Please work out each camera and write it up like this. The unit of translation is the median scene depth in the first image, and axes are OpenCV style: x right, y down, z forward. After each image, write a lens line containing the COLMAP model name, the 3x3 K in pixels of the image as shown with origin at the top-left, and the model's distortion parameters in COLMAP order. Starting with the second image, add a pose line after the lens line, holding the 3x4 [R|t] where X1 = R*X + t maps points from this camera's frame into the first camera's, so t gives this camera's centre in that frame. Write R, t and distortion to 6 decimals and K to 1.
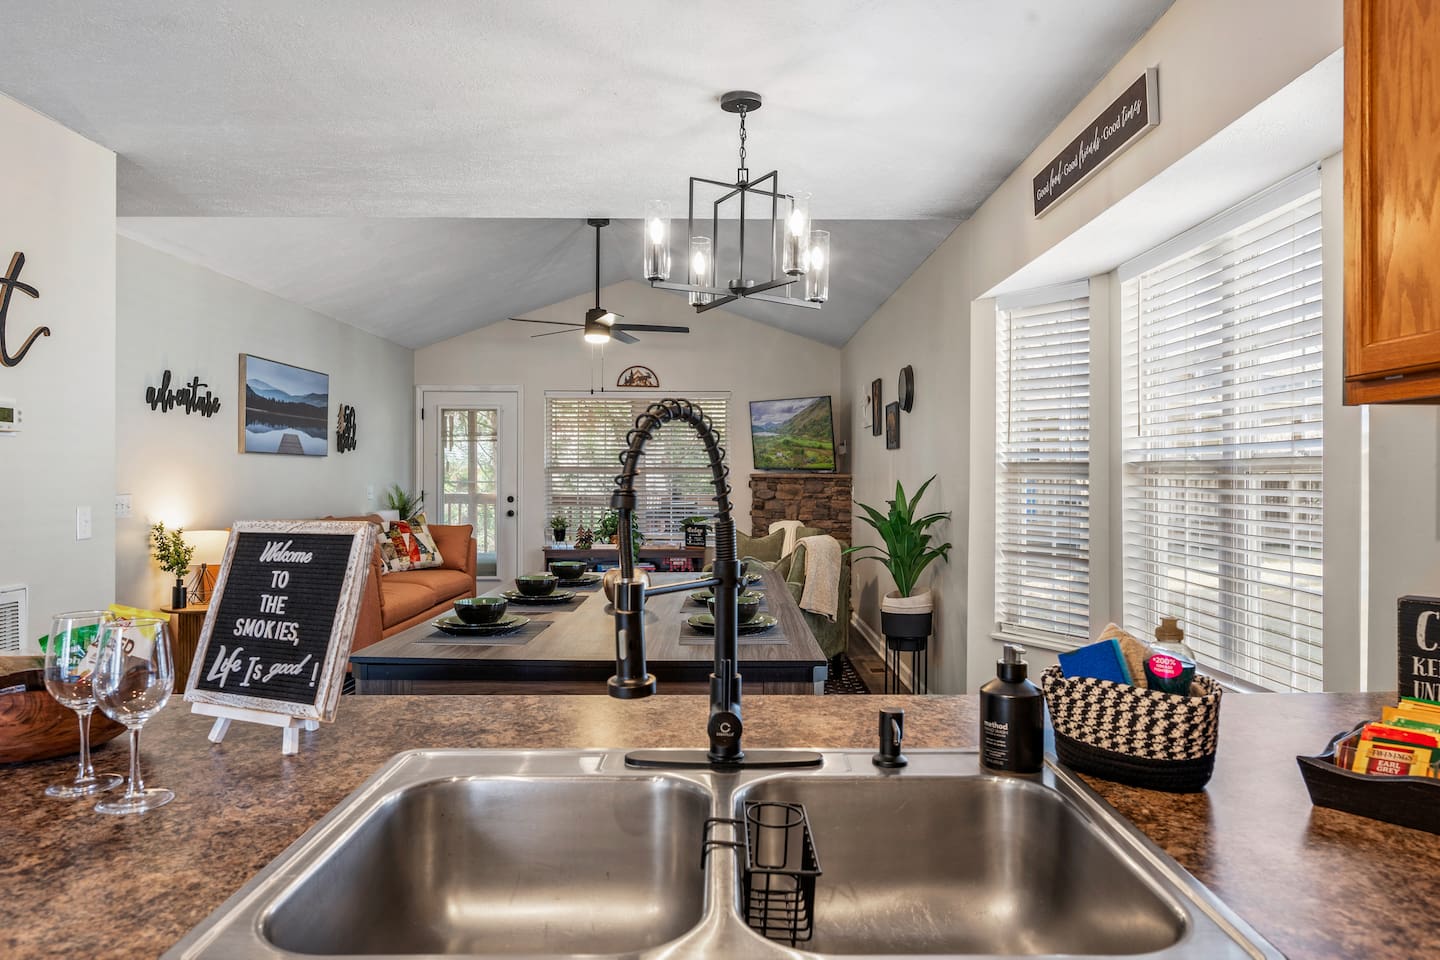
lens RADIAL K [[887.3, 0, 776.4], [0, 887.3, 479.6], [0, 0, 1]] dist [-0.003185, -0.000556]
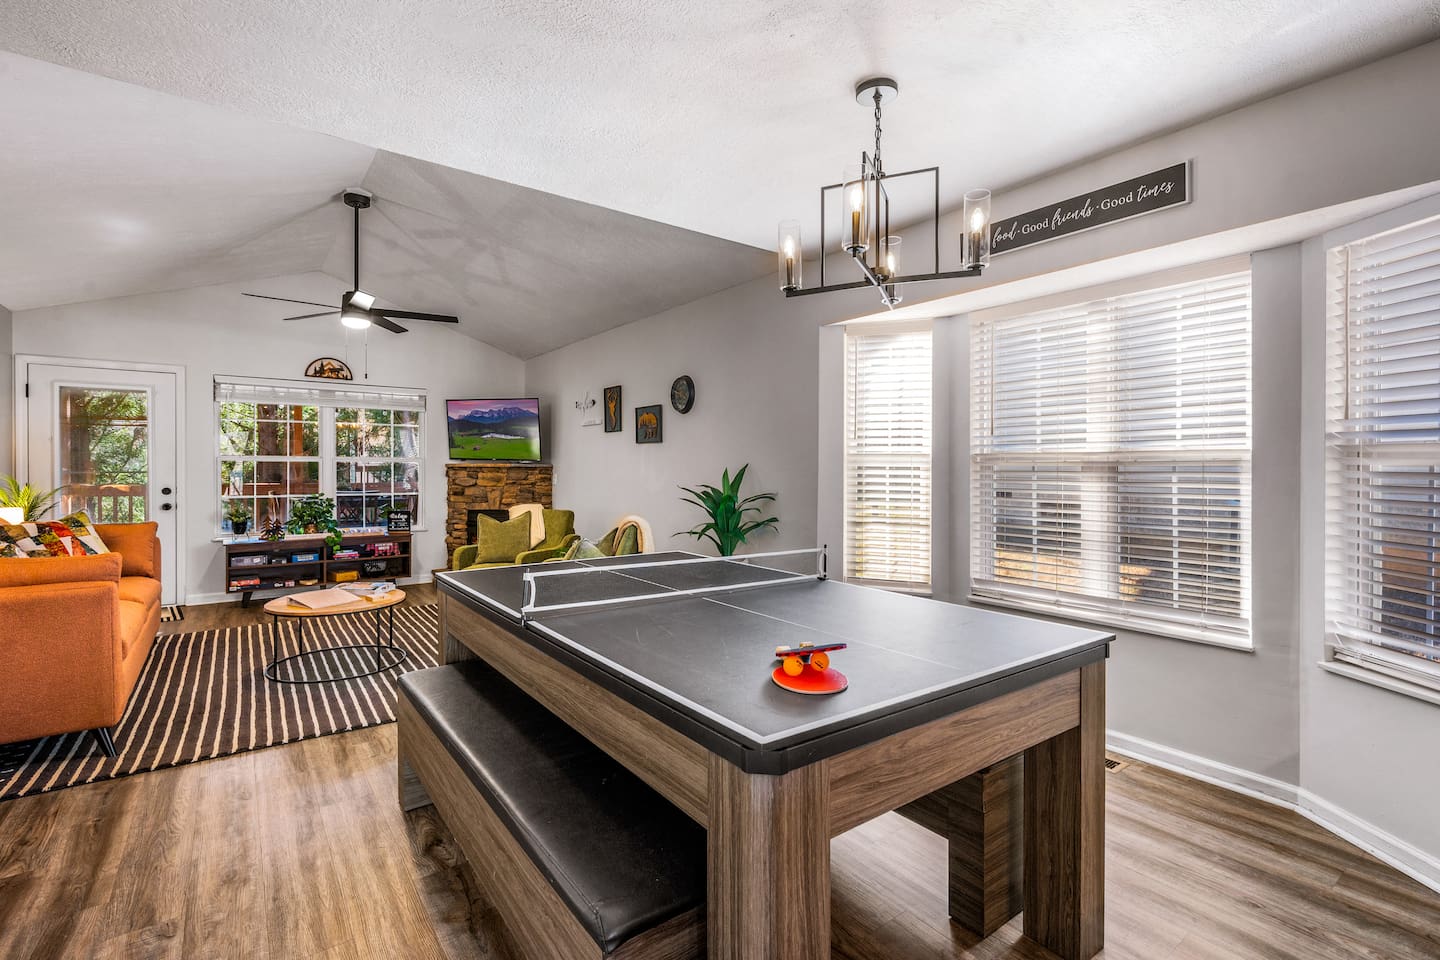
lens RADIAL K [[615.0, 0, 690.1], [0, 615.0, 473.2], [0, 0, 1]] dist [0.000261, 0.000054]
pose [[0.830089, -0.006342, 0.557595, -0.264498], [0.003157, 0.999973, 0.006675, 0.001648], [-0.557622, -0.003780, 0.830086, 0.232272]]
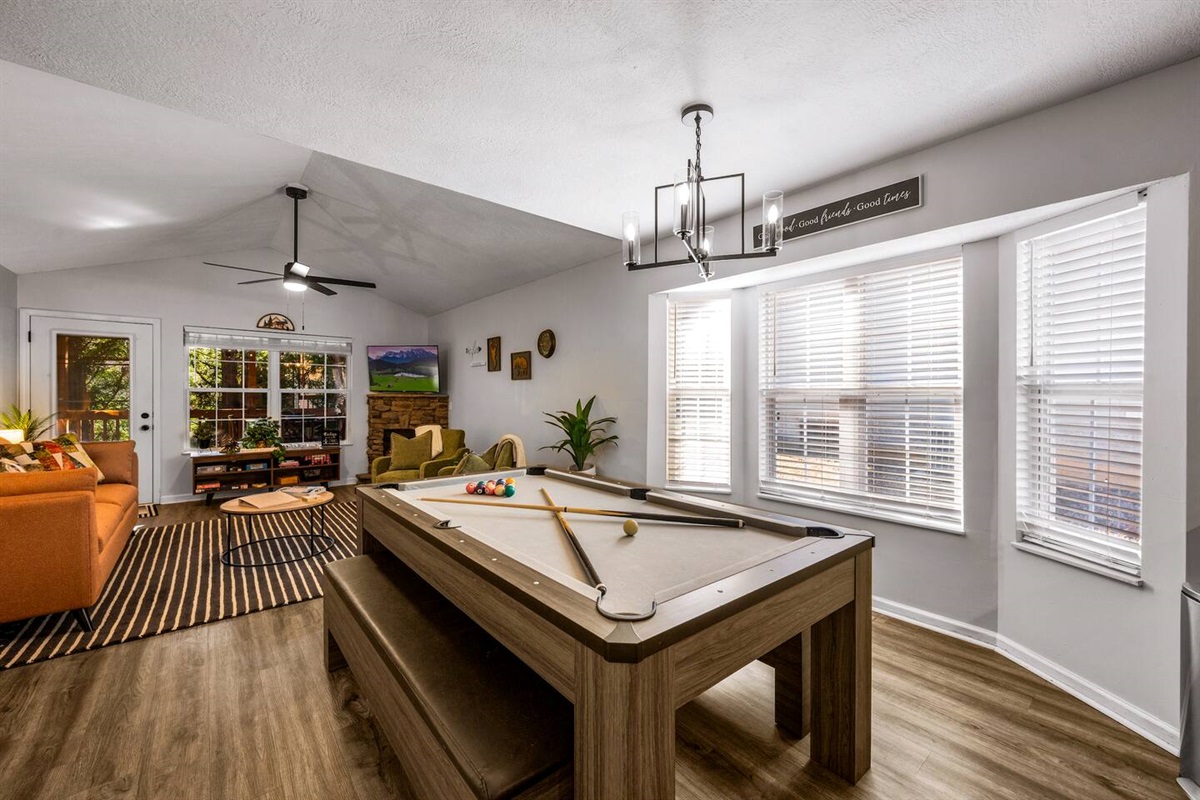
lens RADIAL K [[443.4, 0, 573.1], [0, 443.4, 399.8], [0, 0, 1]] dist [-0.001026, -0.000114]
pose [[0.799597, -0.005314, 0.600513, -0.255622], [0.002047, 0.999979, 0.006123, -0.001665], [-0.600533, -0.003667, 0.799592, 0.251562]]
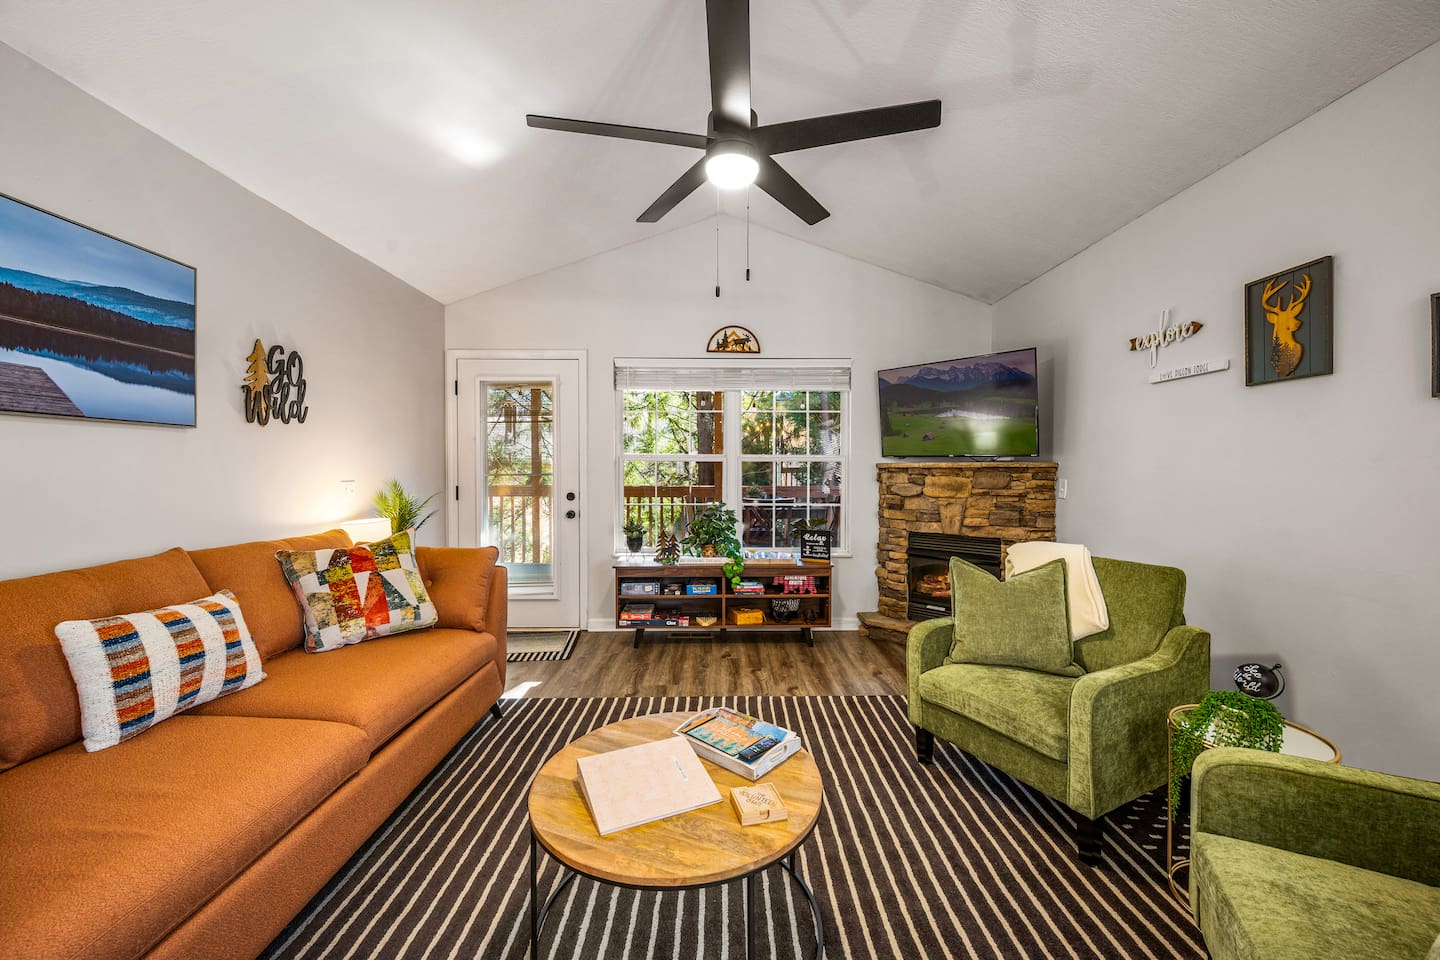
lens RADIAL K [[517.5, 0, 751.6], [0, 517.5, 476.4], [0, 0, 1]] dist [0.000328, 0.000004]
pose [[0.999838, -0.003470, 0.017672, -0.190203], [0.003295, 0.999945, 0.009937, 0.000316], [-0.017706, -0.009878, 0.999794, 0.694174]]
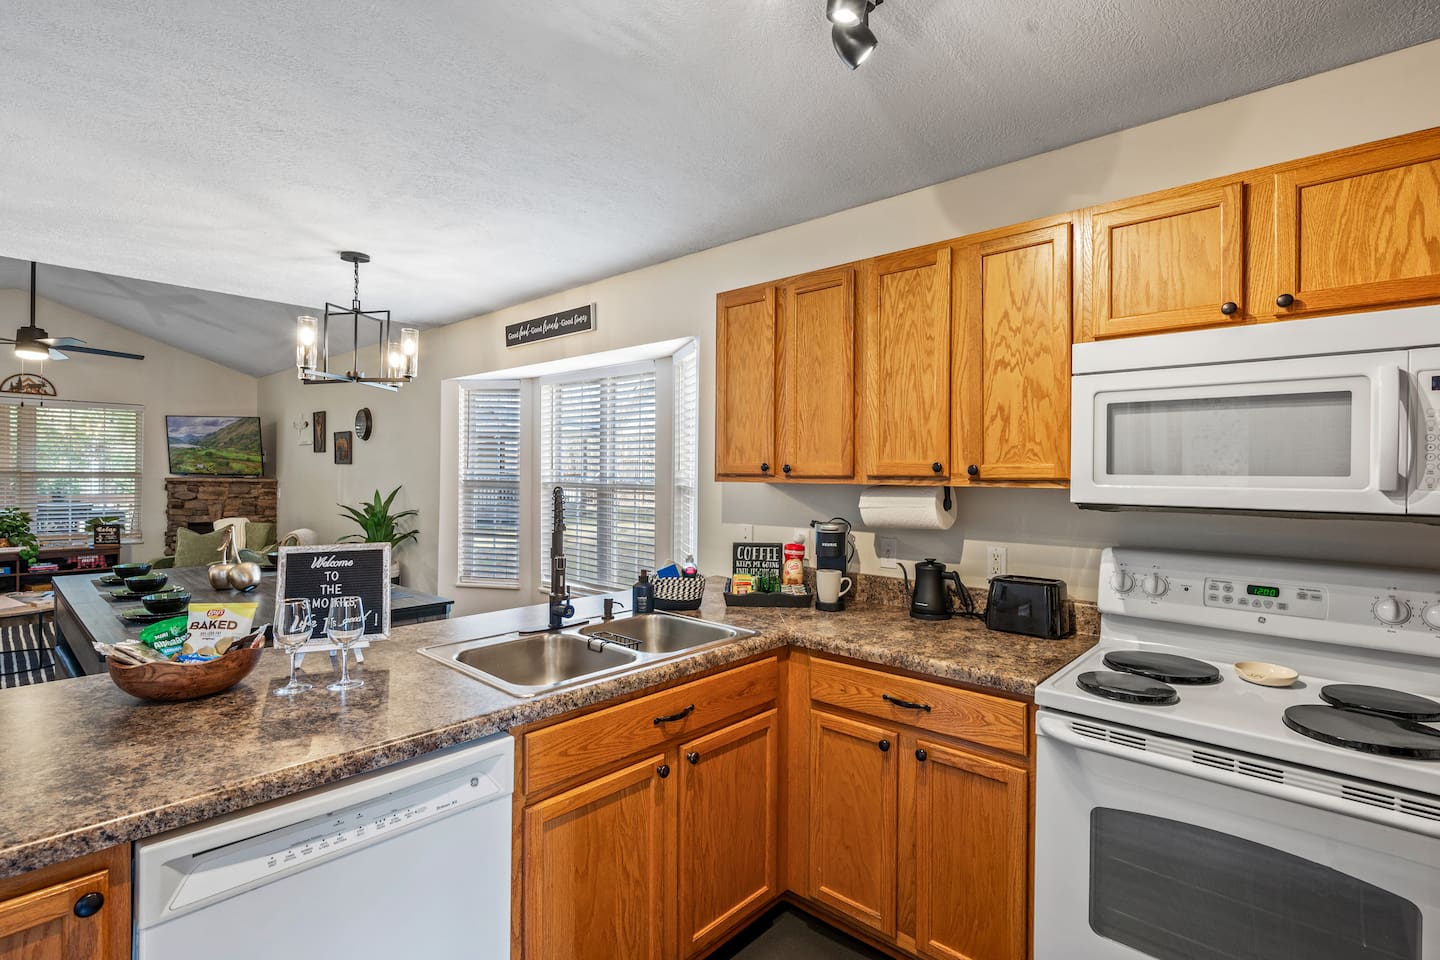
lens RADIAL K [[656.9, 0, 681.4], [0, 656.9, 475.3], [0, 0, 1]] dist [-0.001591, -0.000406]
pose [[0.712616, 0.000299, 0.701555, -0.191611], [-0.004850, 0.999978, 0.004500, -0.021486], [-0.701538, -0.006609, 0.712601, -0.100148]]
